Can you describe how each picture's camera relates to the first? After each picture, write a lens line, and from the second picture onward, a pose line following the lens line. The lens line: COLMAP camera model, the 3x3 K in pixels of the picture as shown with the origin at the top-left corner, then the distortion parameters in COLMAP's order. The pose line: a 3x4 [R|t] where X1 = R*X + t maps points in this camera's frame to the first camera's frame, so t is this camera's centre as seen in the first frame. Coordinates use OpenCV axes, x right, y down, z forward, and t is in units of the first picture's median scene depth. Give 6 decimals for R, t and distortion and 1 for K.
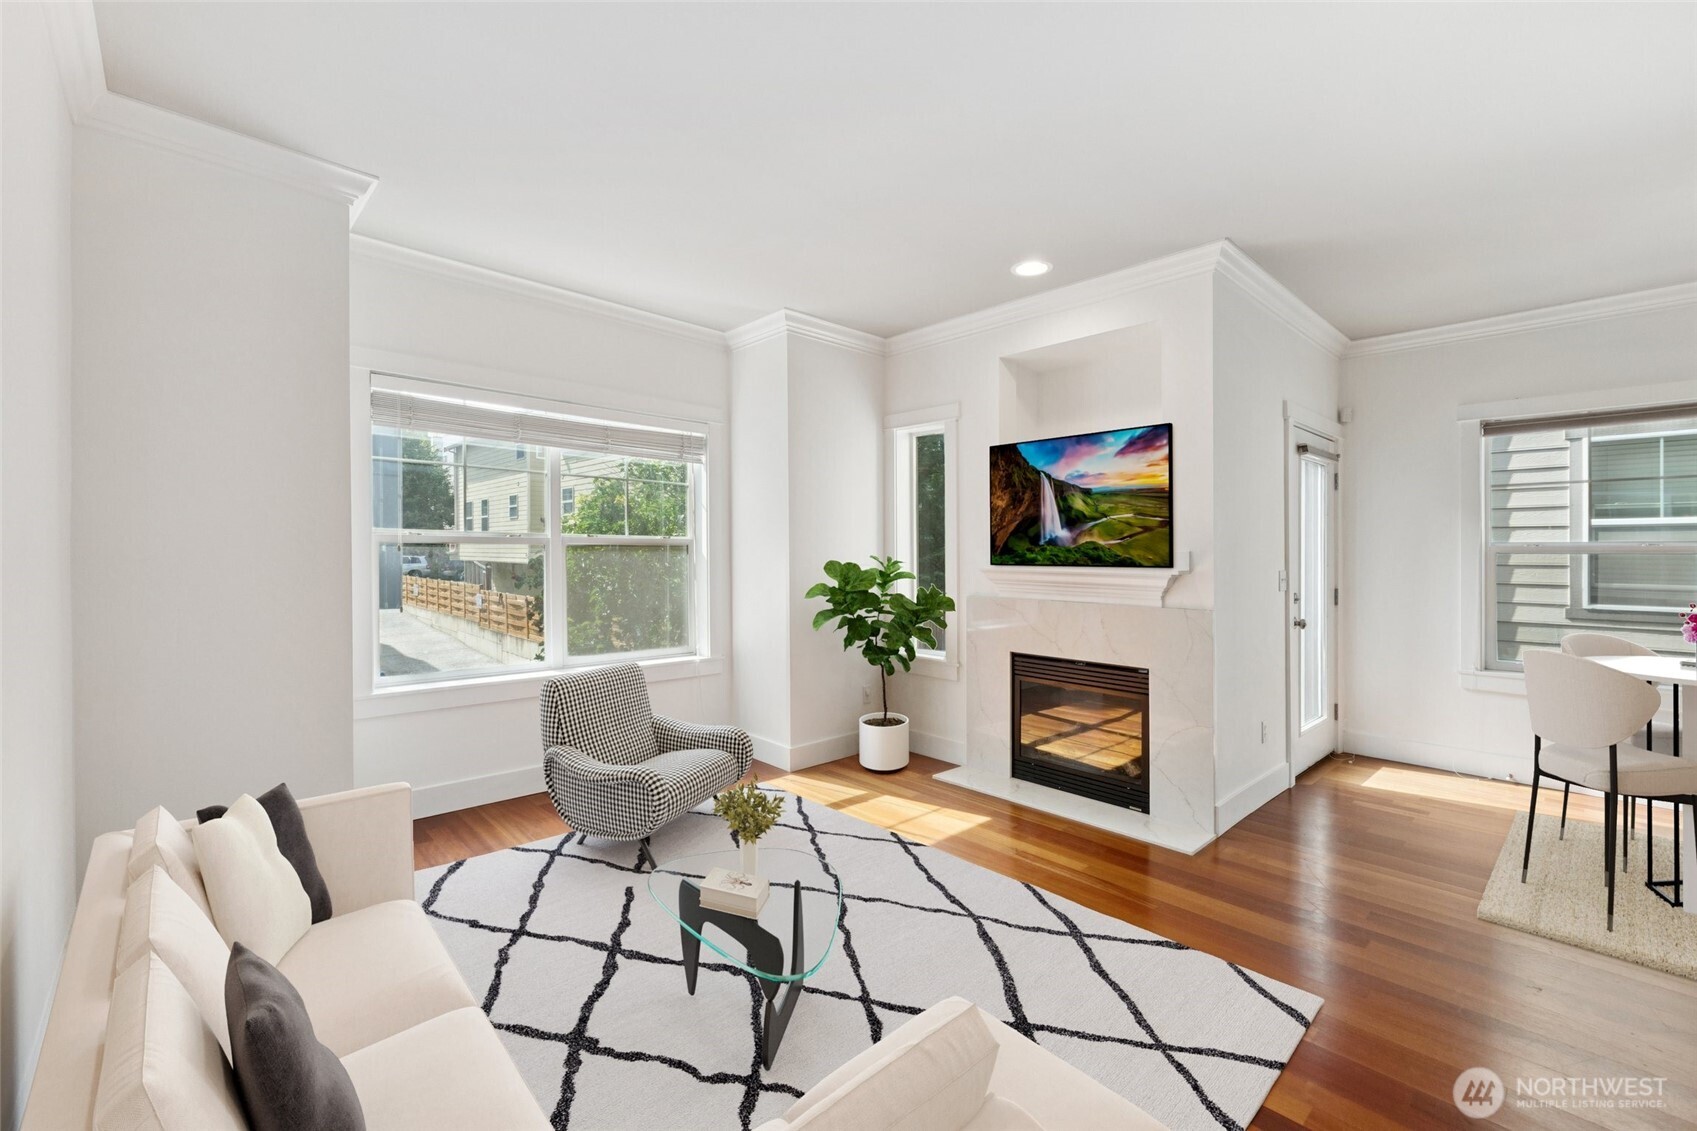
lens RADIAL K [[721.3, 0, 848.8], [0, 721.3, 584.7], [0, 0, 1]] dist [0.000032, 0.000350]
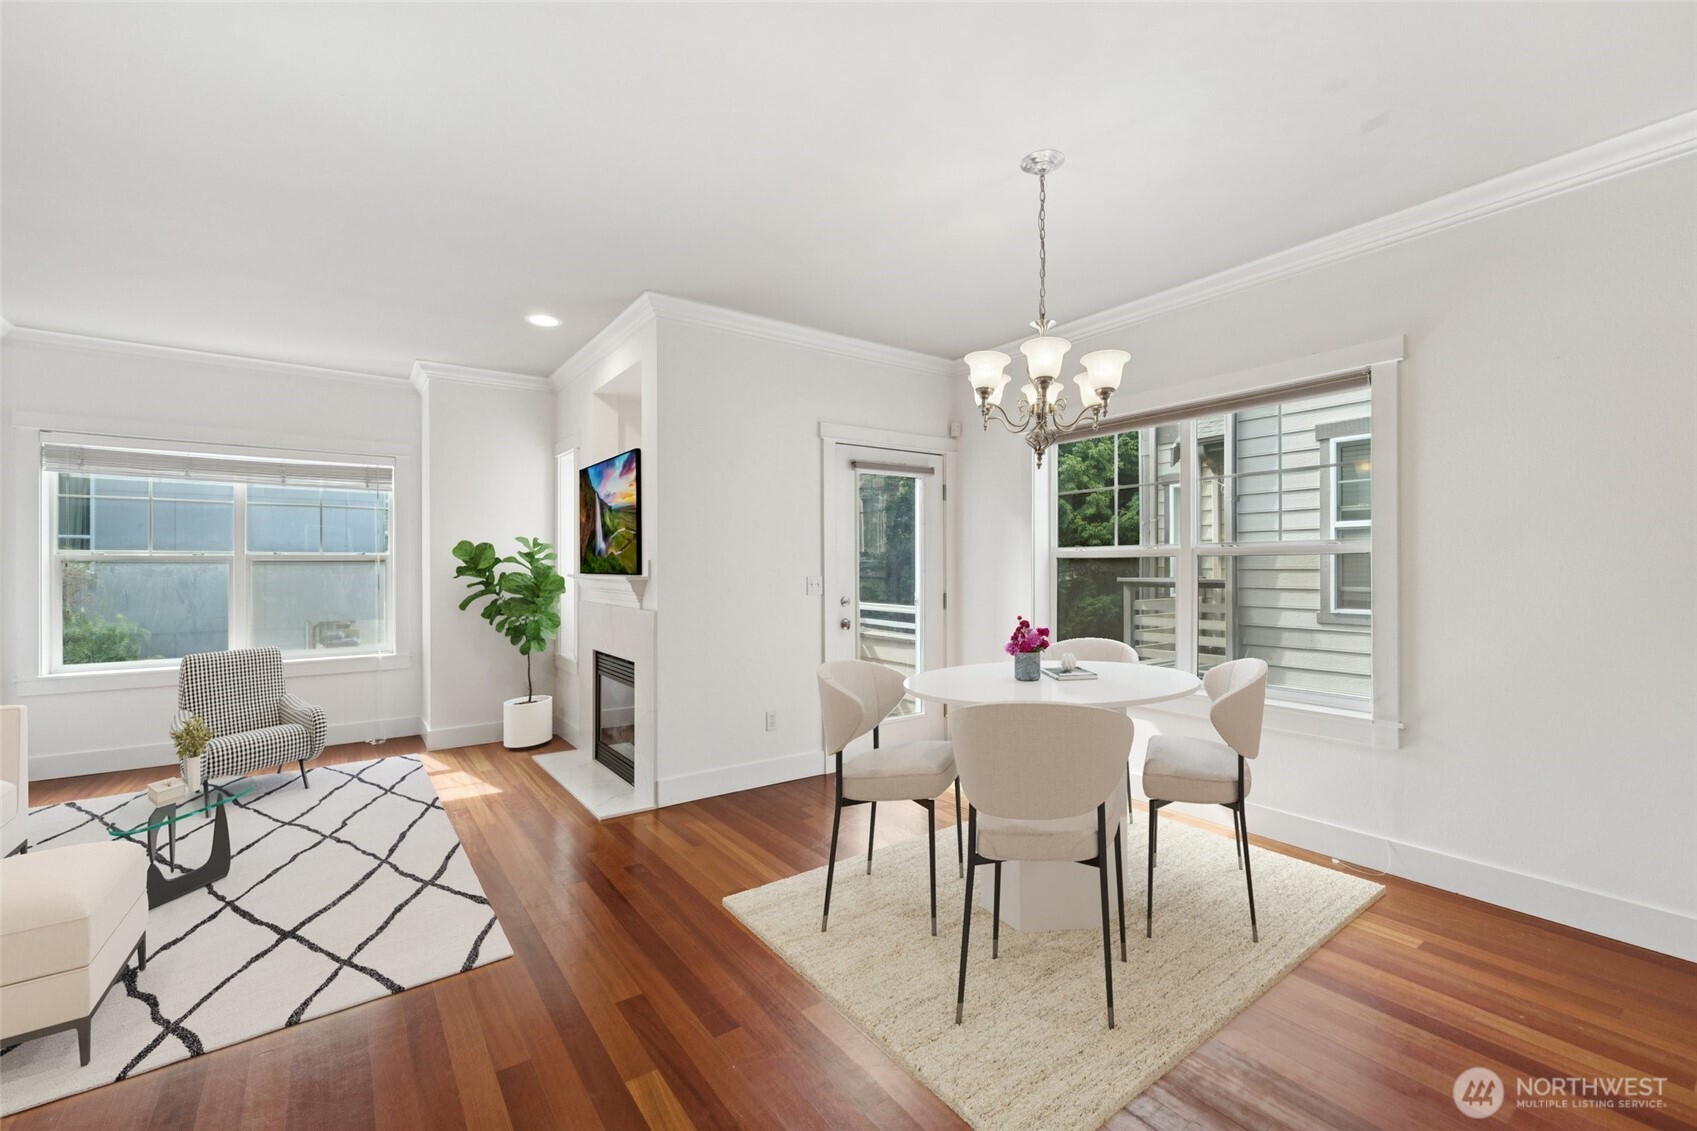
lens RADIAL K [[721.3, 0, 853.0], [0, 721.3, 558.3], [0, 0, 1]] dist [0.000032, 0.000350]
pose [[0.991080, -0.011090, -0.132804, 0.714241], [0.004574, 0.998775, -0.049266, 0.006605], [0.133188, 0.048220, 0.989917, -0.067519]]
